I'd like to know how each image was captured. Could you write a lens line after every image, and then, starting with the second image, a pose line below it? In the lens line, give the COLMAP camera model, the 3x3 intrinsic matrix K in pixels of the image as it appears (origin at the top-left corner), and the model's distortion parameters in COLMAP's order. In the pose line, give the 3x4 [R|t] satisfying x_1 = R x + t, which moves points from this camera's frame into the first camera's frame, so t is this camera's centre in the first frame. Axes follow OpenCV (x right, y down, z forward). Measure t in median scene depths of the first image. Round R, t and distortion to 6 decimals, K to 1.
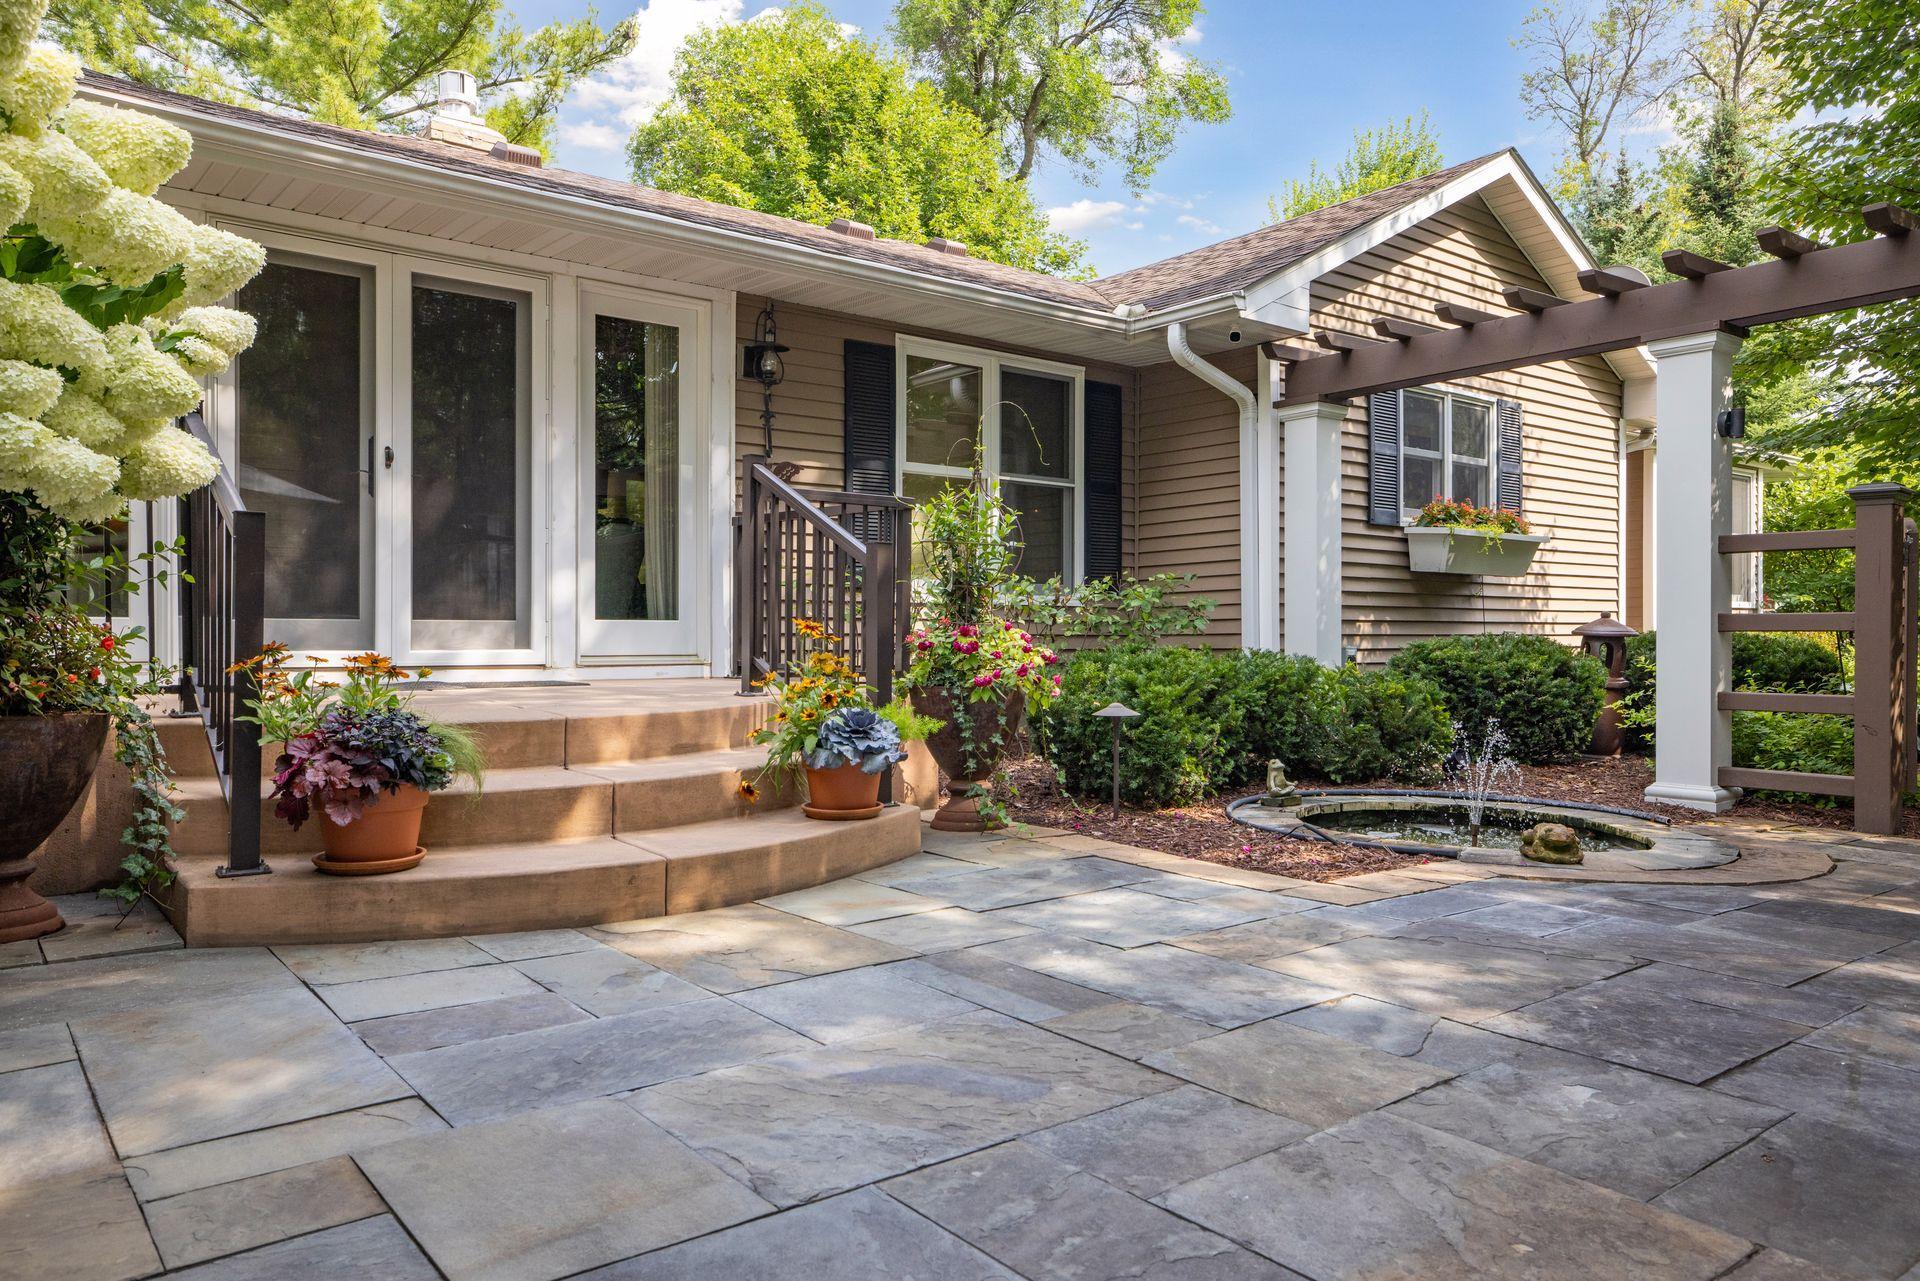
lens RADIAL K [[1296.0, 0, 965.2], [0, 1296.0, 637.8], [0, 0, 1]] dist [0.040476, -0.009639]
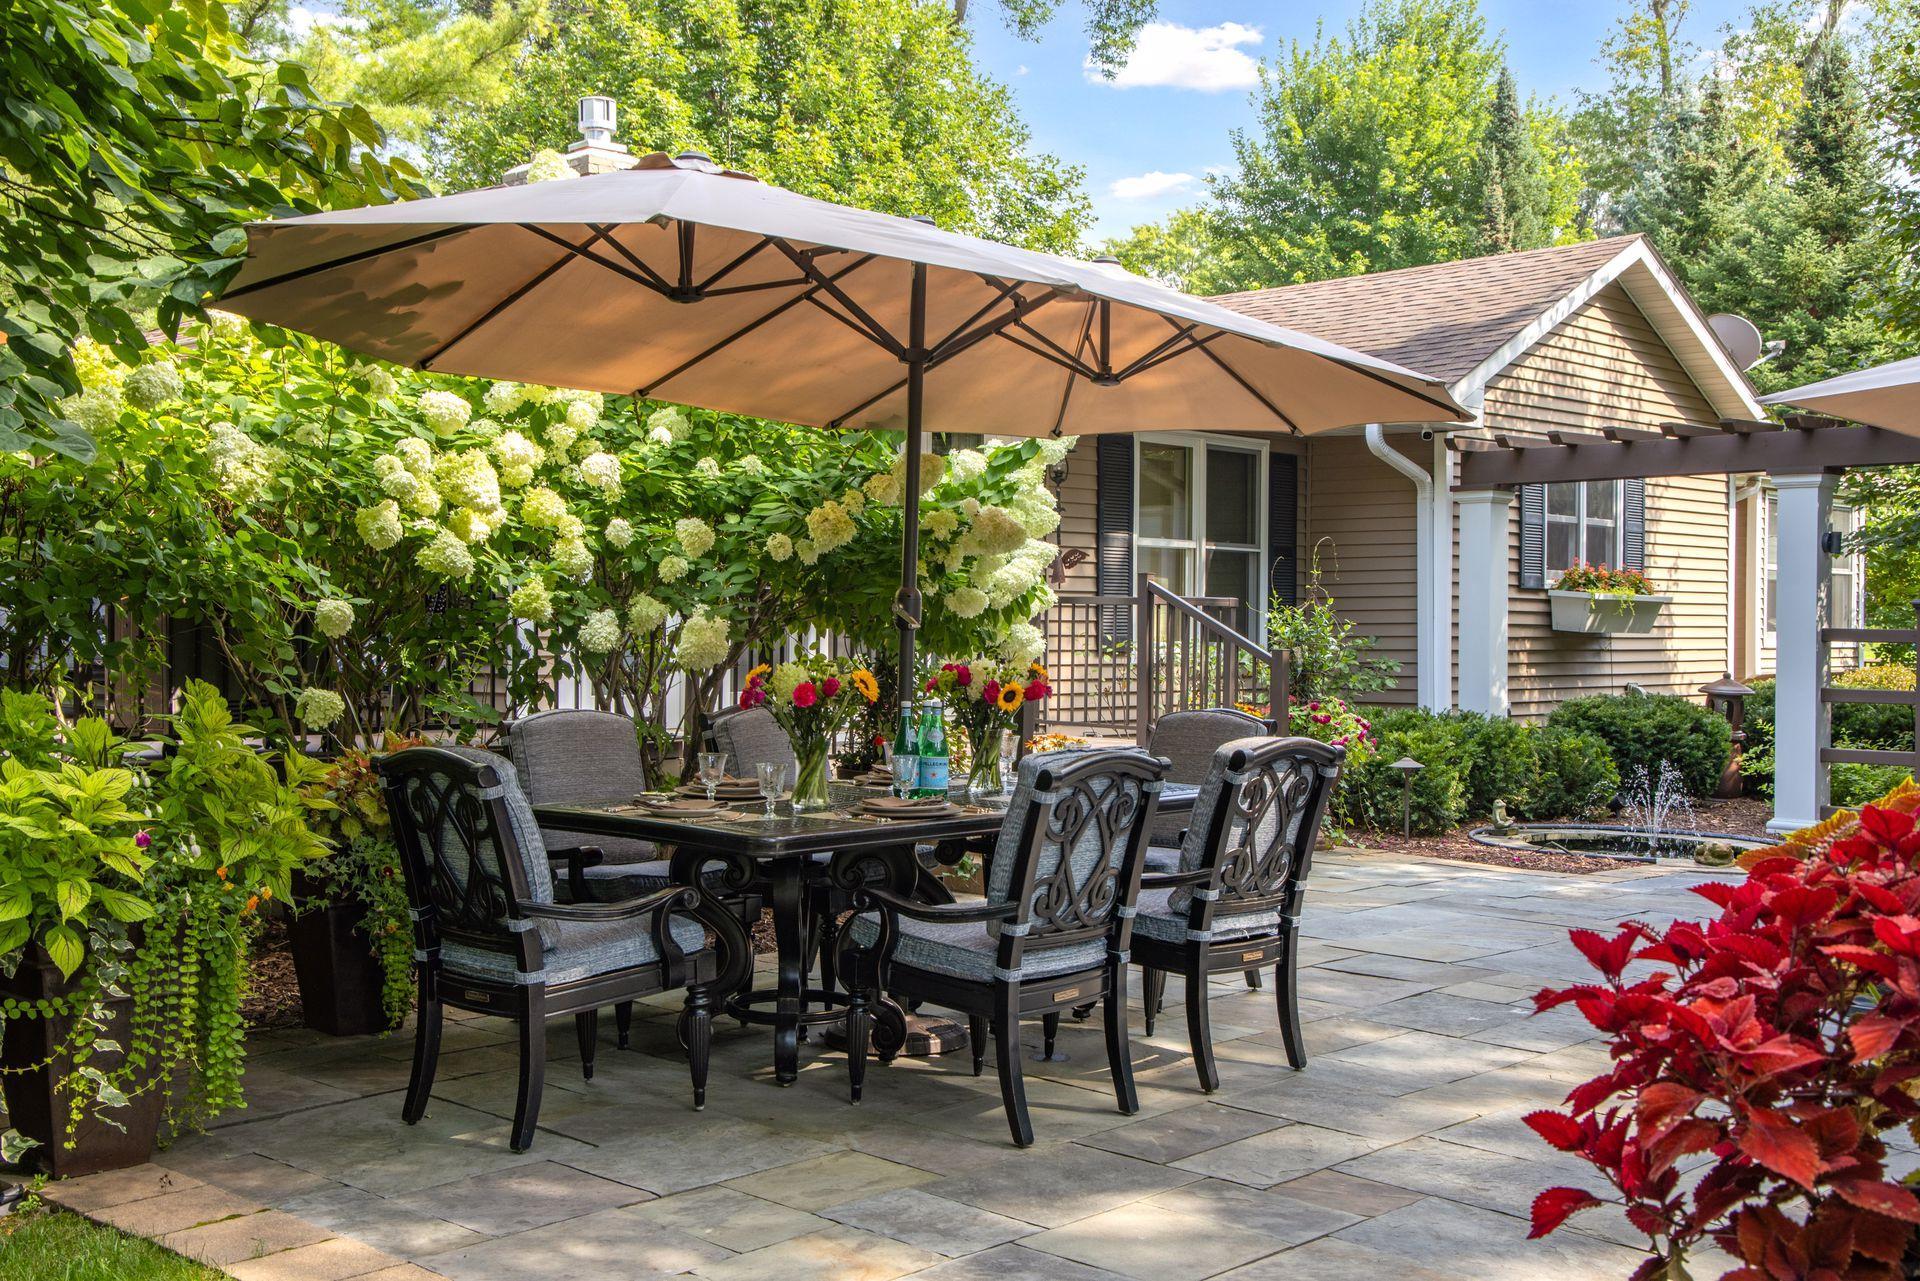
lens RADIAL K [[2084.4, 0, 957.8], [0, 2084.4, 637.4], [0, 0, 1]] dist [0.091841, 0.000000]
pose [[0.990741, 0.007586, 0.135550, -0.412854], [-0.008273, 0.999956, 0.004504, -0.052239], [-0.135510, -0.005584, 0.990760, -0.711370]]
